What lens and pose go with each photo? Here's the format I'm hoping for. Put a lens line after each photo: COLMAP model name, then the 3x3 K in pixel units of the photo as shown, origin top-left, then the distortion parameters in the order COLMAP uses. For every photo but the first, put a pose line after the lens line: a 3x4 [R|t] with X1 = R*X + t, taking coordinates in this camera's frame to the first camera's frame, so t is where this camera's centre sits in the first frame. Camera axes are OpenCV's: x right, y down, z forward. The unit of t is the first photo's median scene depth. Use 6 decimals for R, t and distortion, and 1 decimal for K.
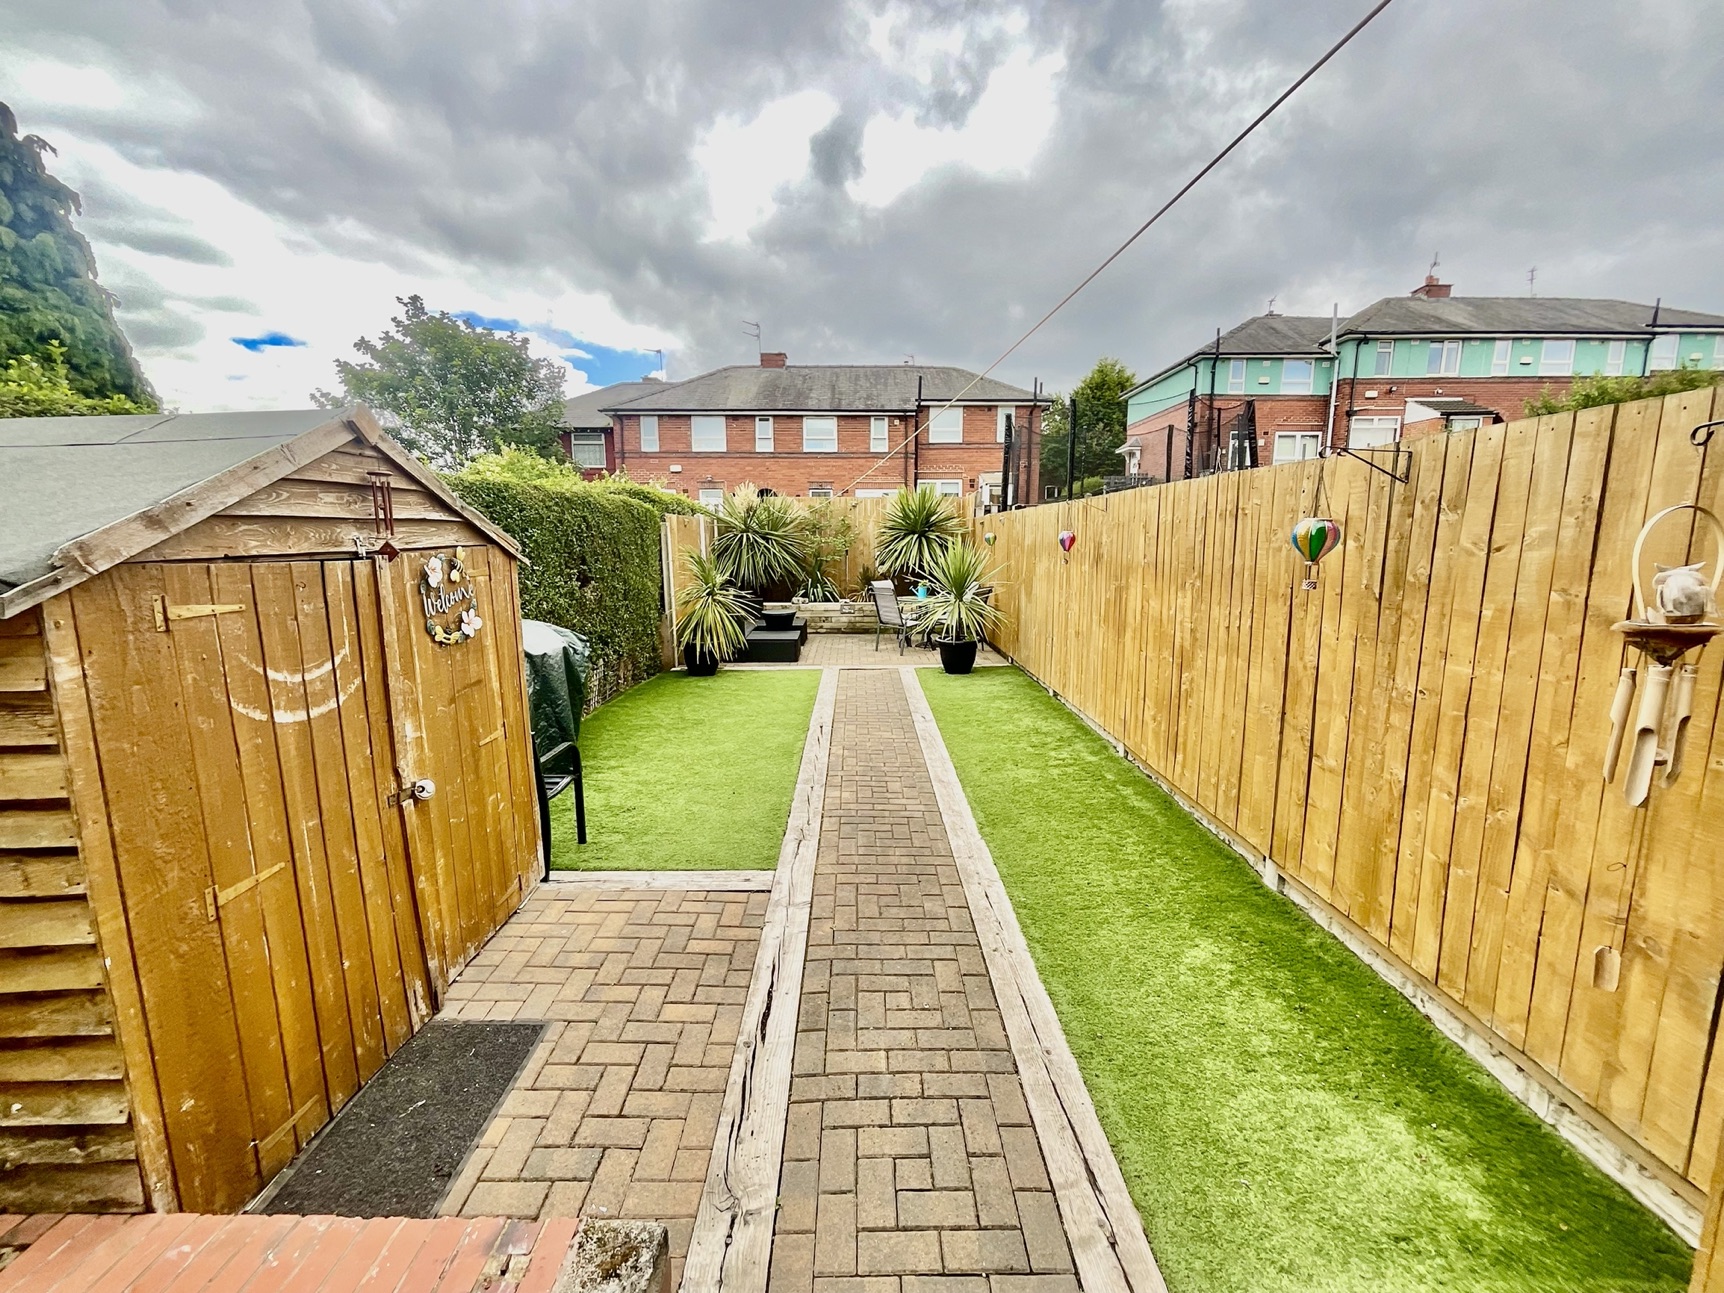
lens RADIAL K [[698.9, 0, 862.0], [0, 698.9, 646.5], [0, 0, 1]] dist [-0.002350, 0.000296]
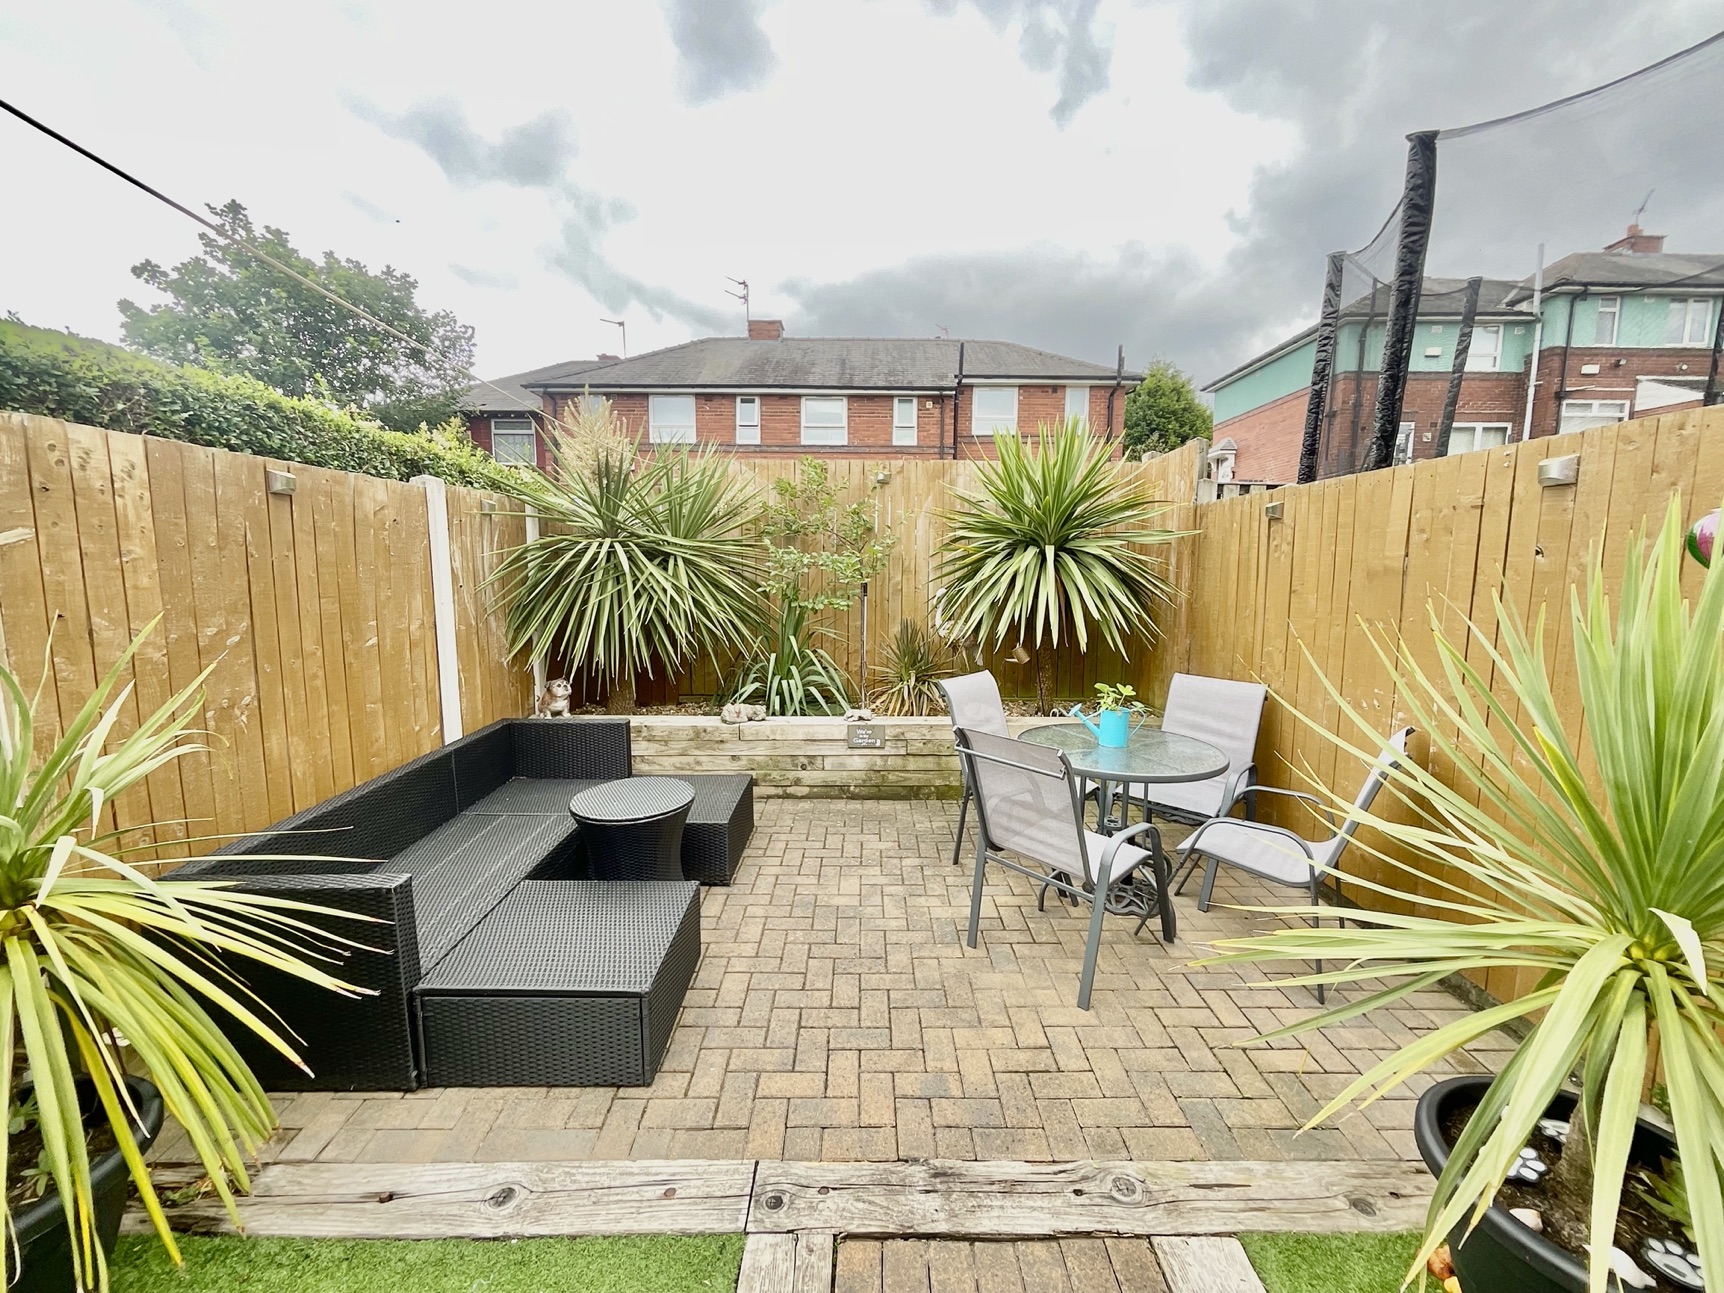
lens RADIAL K [[699.0, 0, 862.0], [0, 699.0, 646.5], [0, 0, 1]] dist [-0.005275, 0.004504]
pose [[0.999858, 0.010690, -0.013017, -0.055890], [-0.011178, 0.999215, -0.038009, -0.274804], [0.012601, 0.038149, 0.999193, 1.896960]]
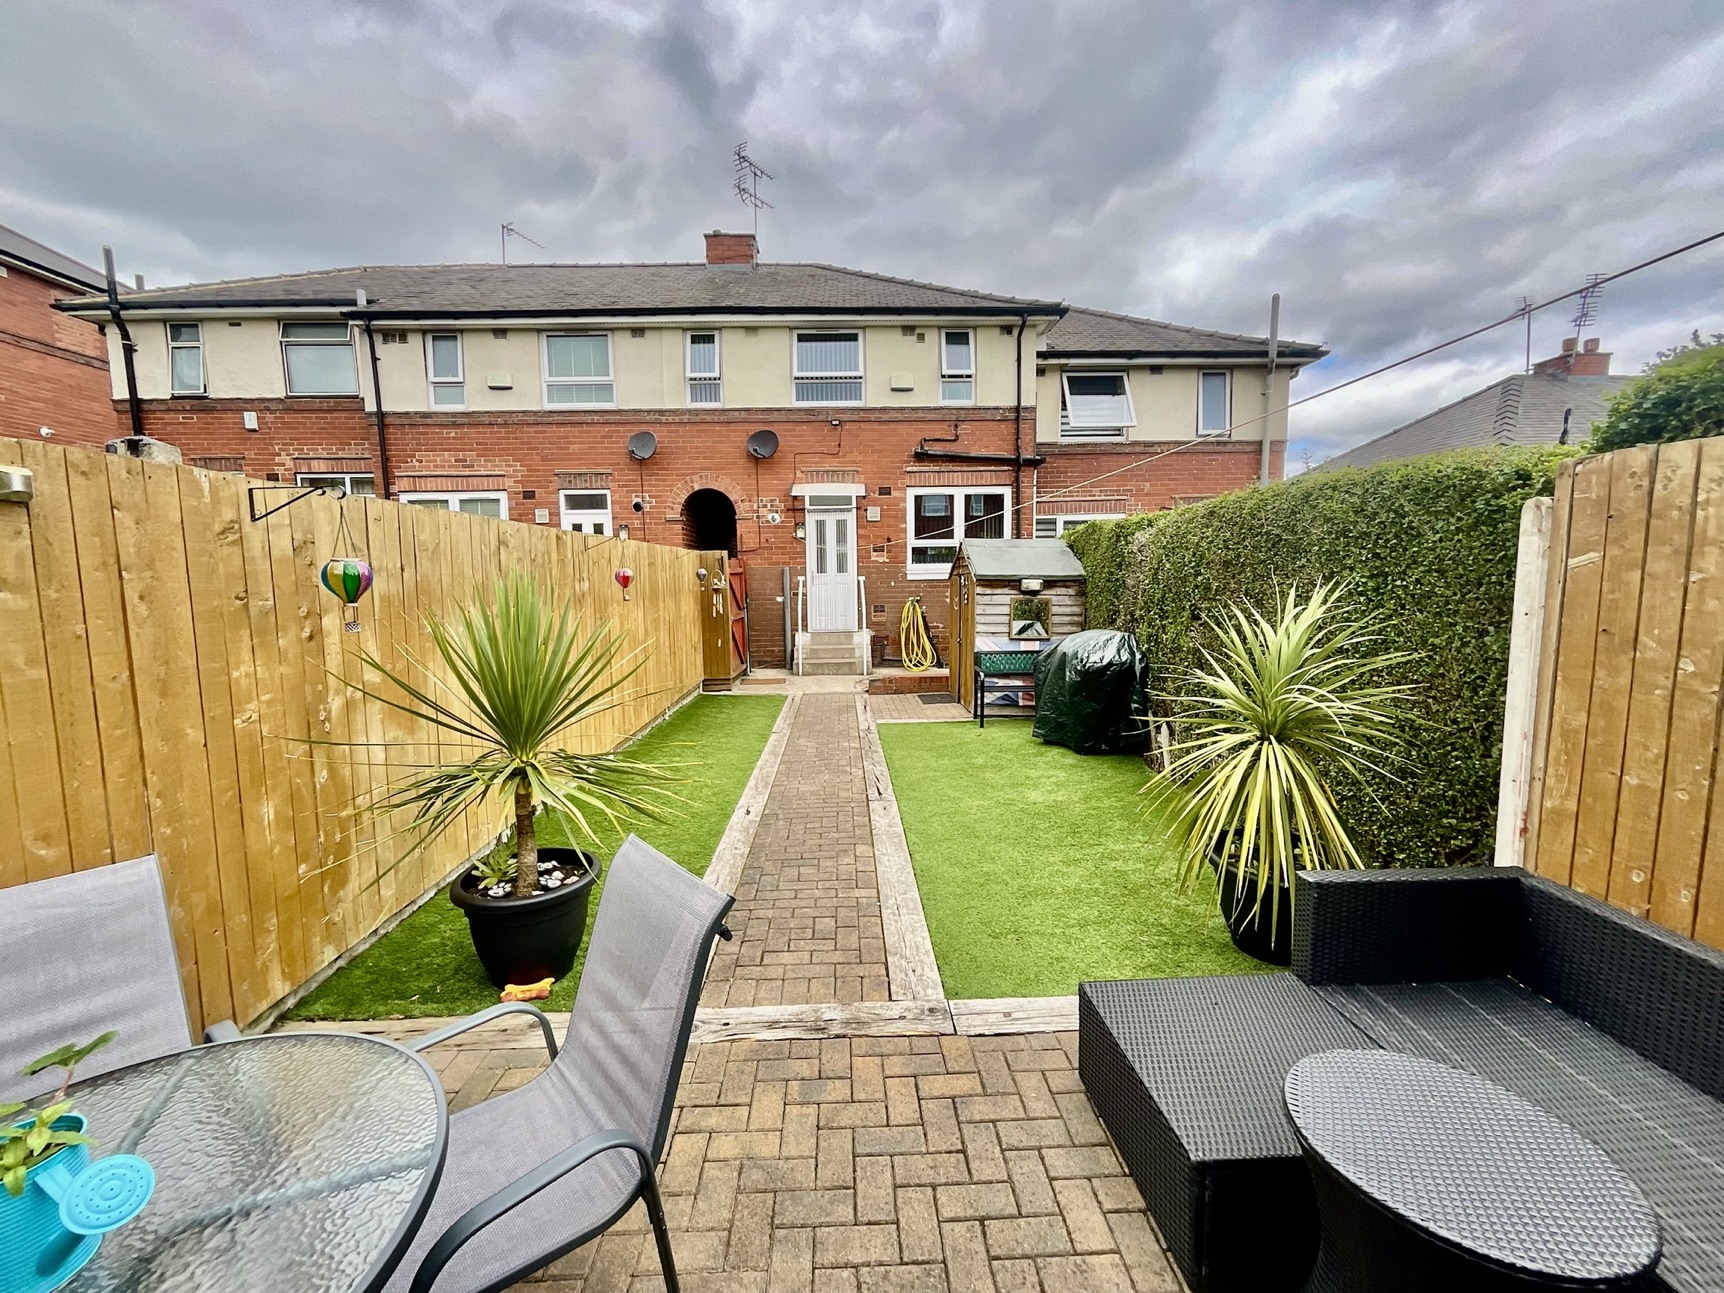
lens RADIAL K [[698.9, 0, 862.0], [0, 698.9, 646.5], [0, 0, 1]] dist [-0.002350, 0.000296]
pose [[-0.999538, 0.022157, -0.020784, -0.015554], [0.016164, 0.967144, 0.253714, -0.681214], [0.025723, 0.253260, -0.967056, 4.297877]]
